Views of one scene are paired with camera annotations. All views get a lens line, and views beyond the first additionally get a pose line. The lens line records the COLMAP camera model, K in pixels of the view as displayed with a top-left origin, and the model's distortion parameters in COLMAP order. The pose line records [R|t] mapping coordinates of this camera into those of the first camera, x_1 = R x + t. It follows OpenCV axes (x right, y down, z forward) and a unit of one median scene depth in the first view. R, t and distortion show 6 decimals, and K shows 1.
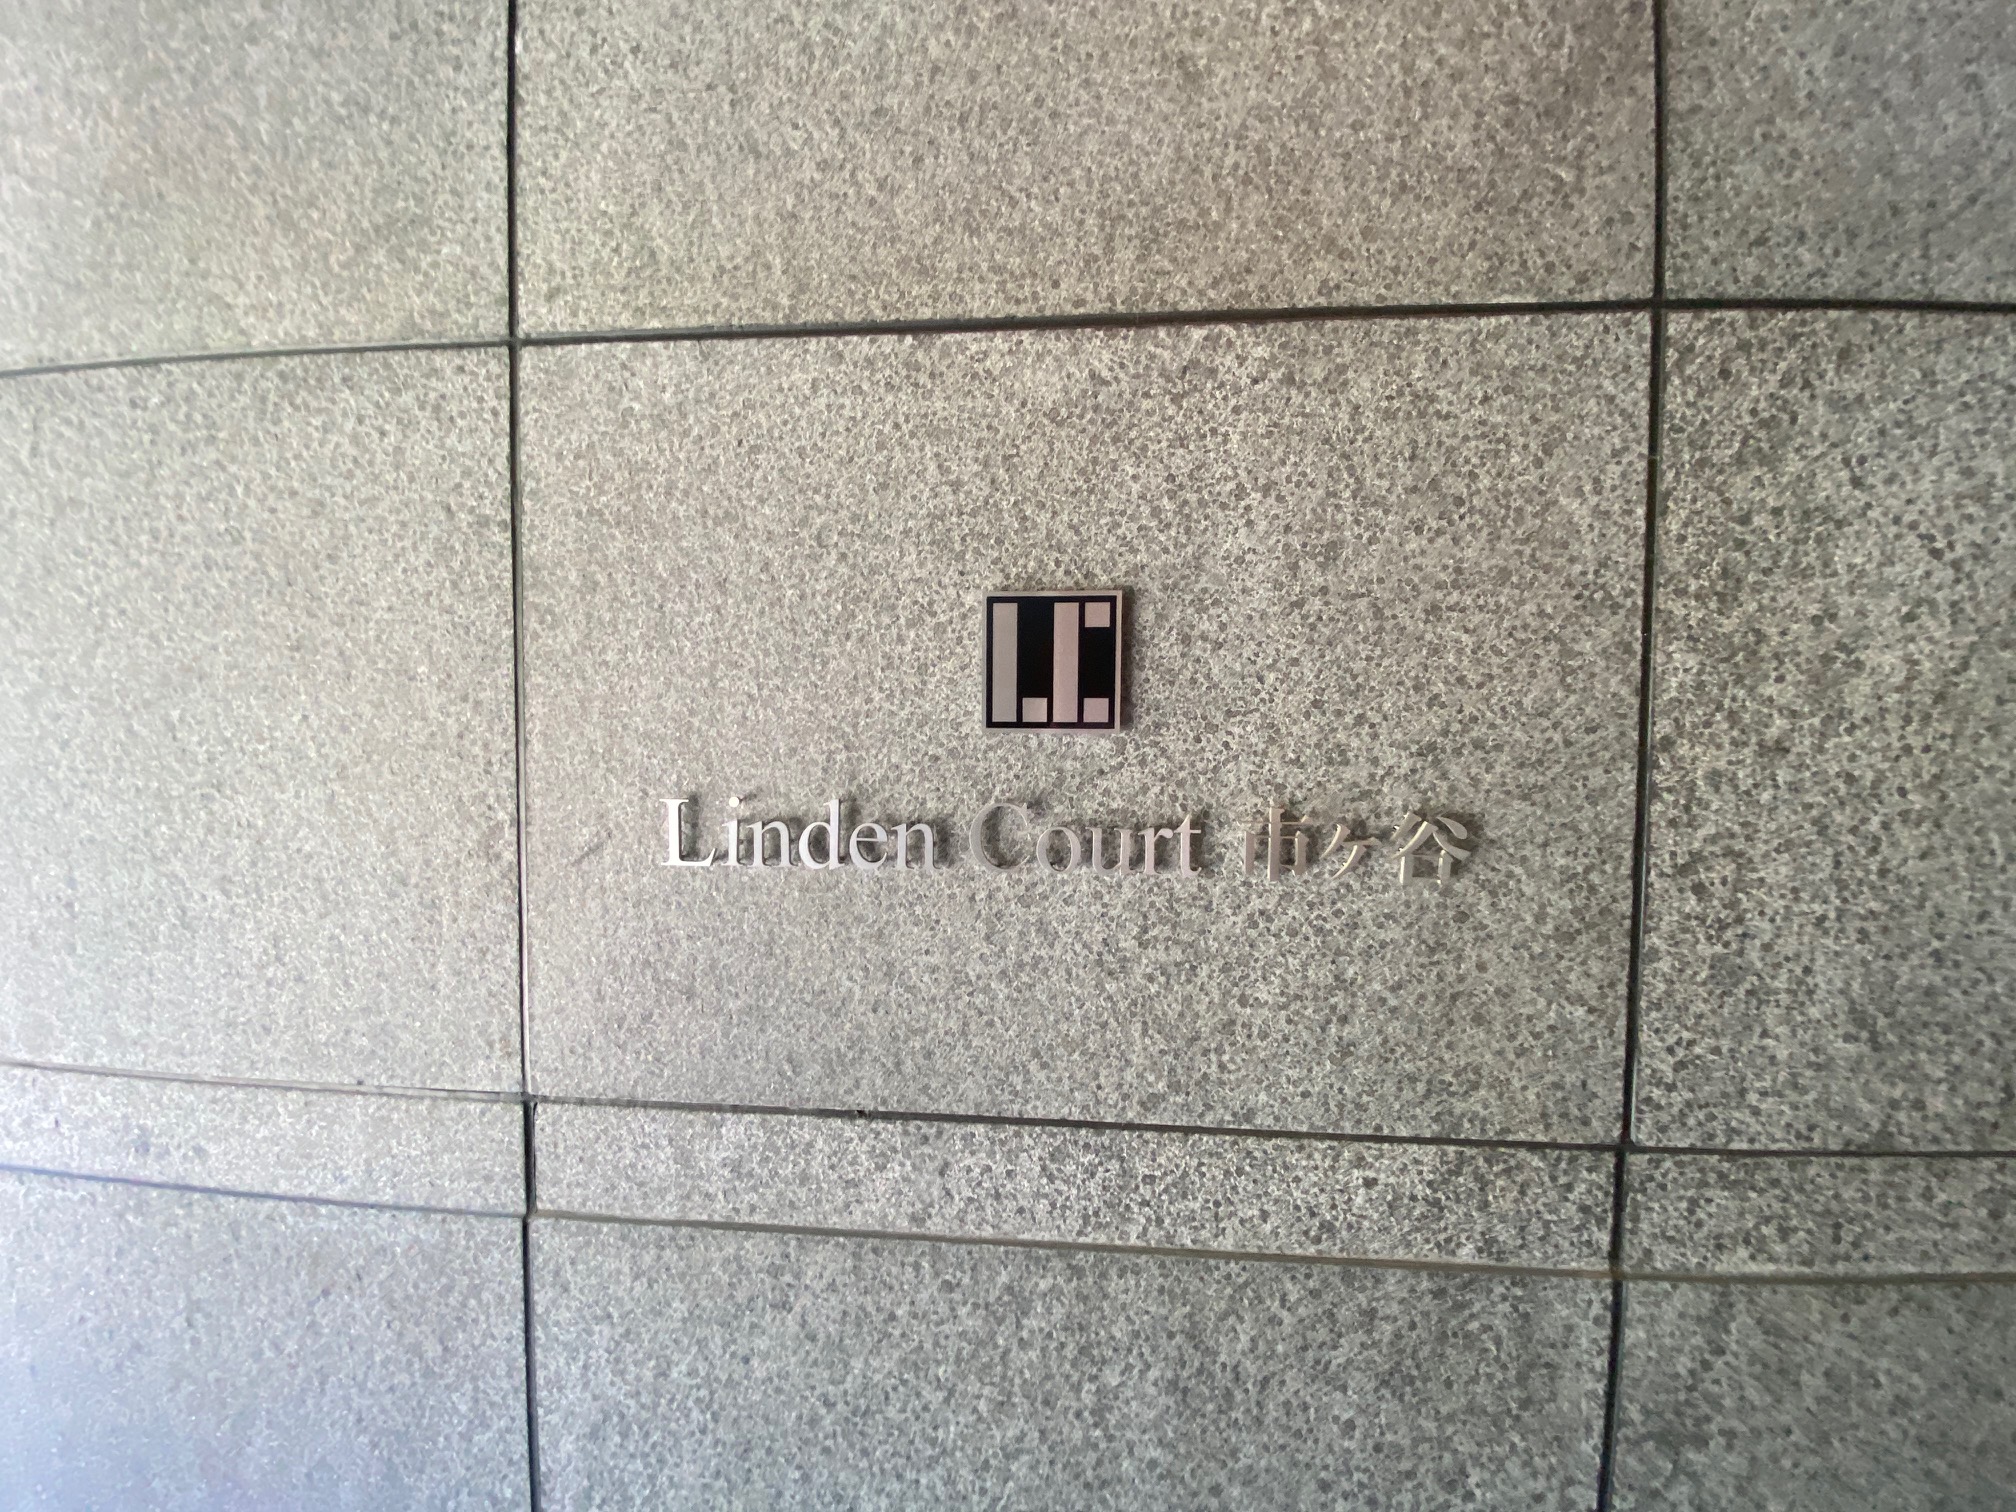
lens RADIAL K [[816.9, 0, 1000.2], [0, 816.9, 755.7], [0, 0, 1]] dist [-0.006079, -0.001440]
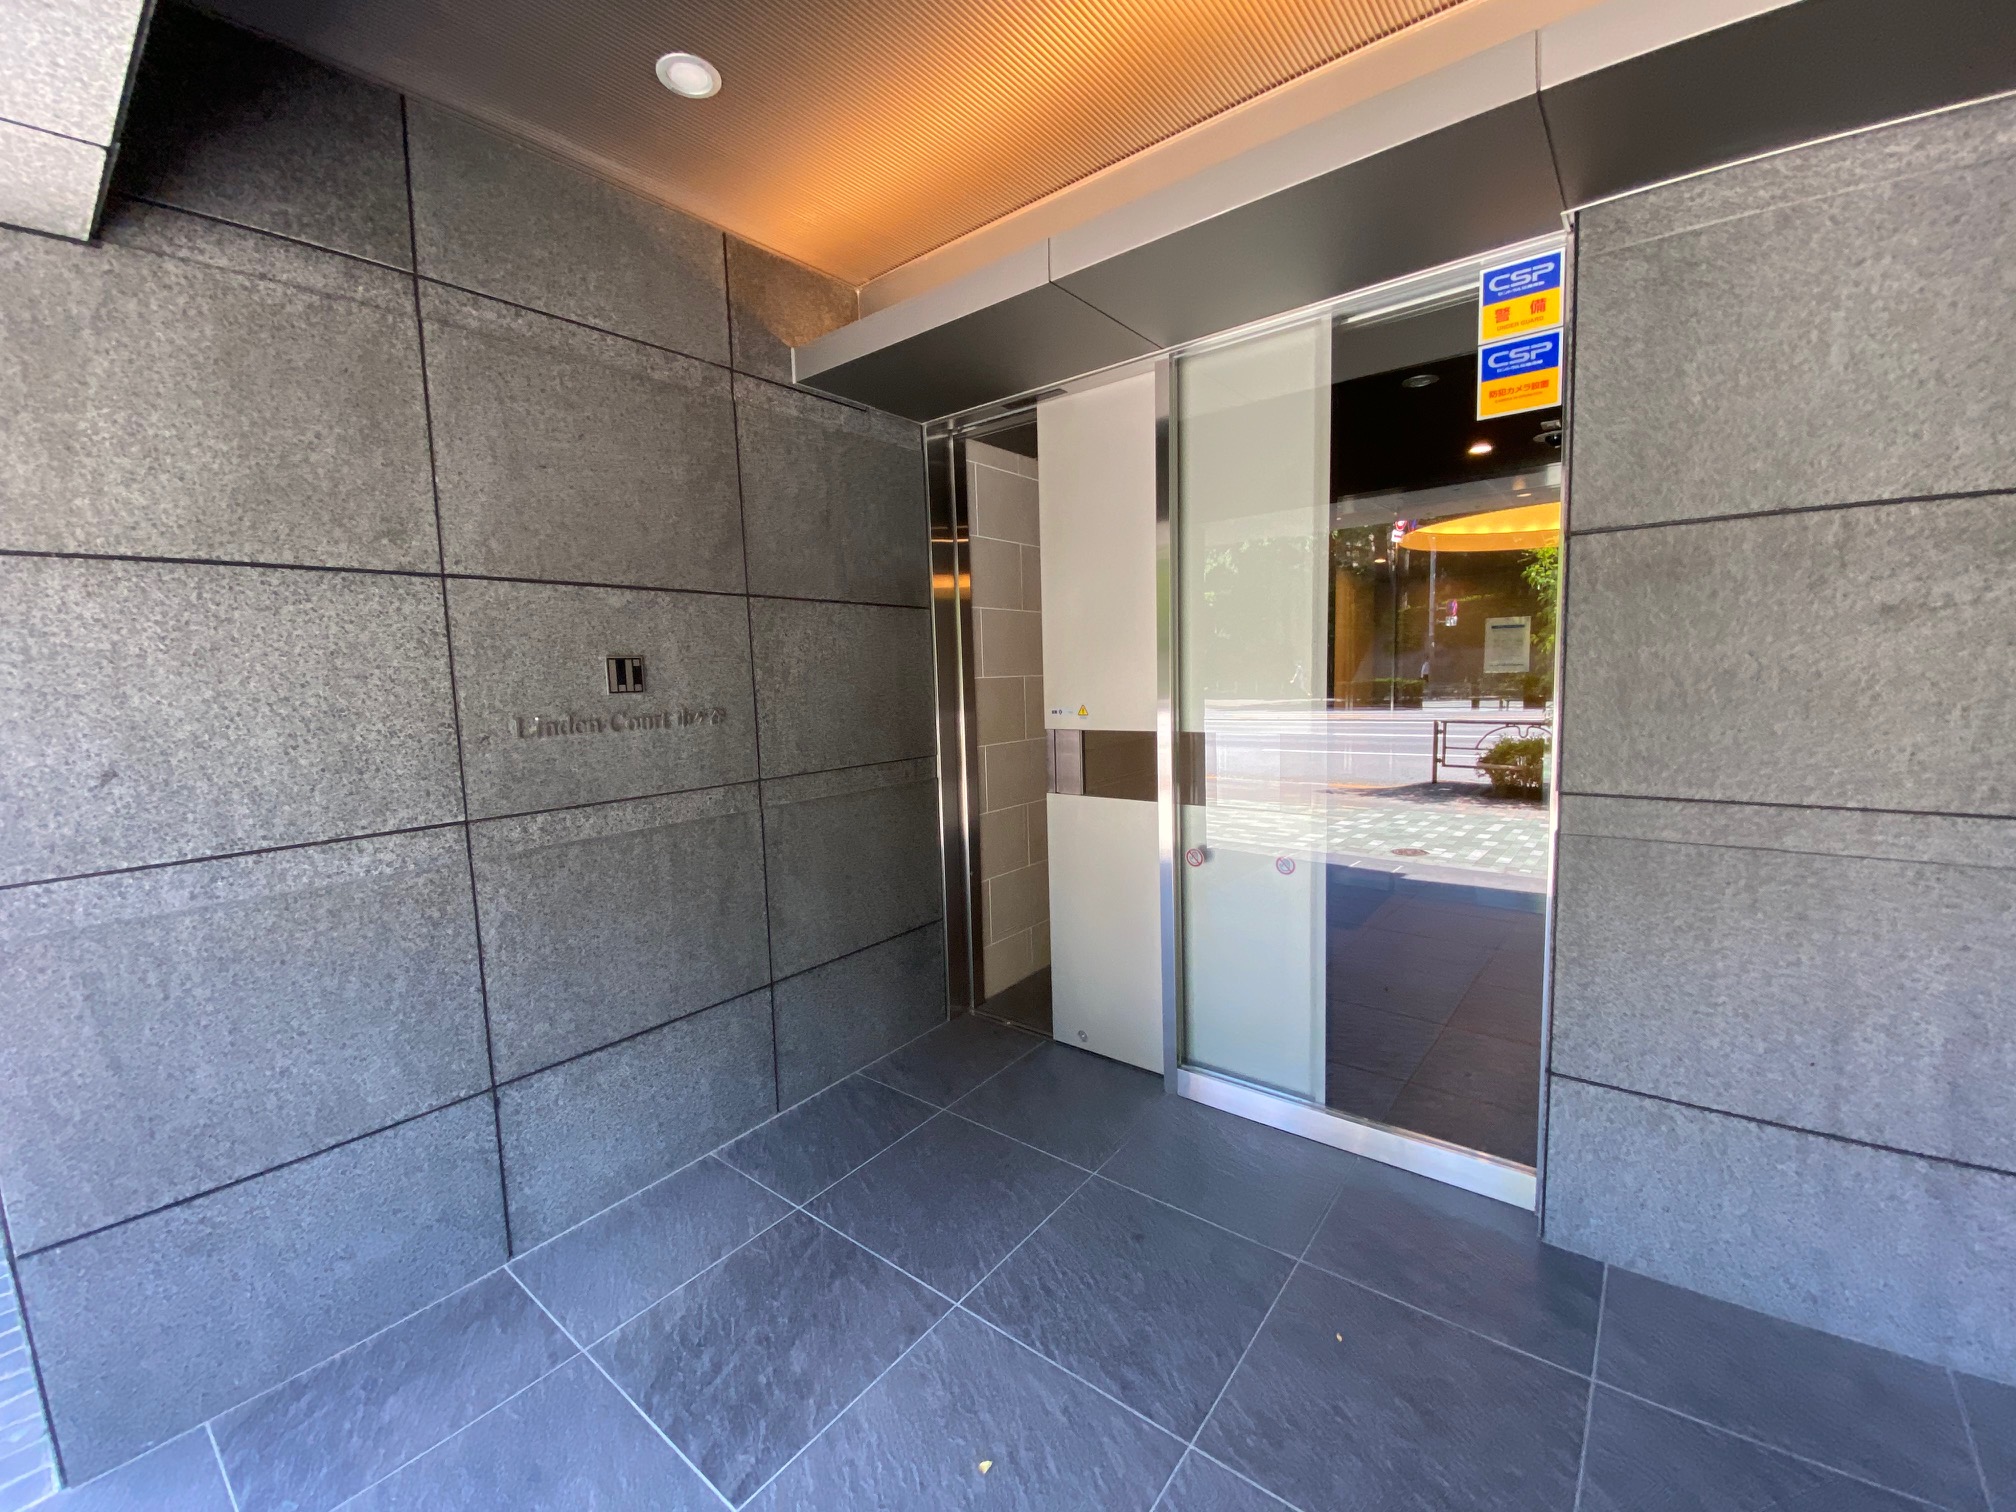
lens RADIAL K [[816.9, 0, 1010.9], [0, 816.9, 760.5], [0, 0, 1]] dist [-0.006079, -0.001440]
pose [[0.563705, -0.108309, 0.818844, -2.099311], [0.073620, 0.994008, 0.080797, 0.105703], [-0.822689, 0.014738, 0.568301, -2.666070]]
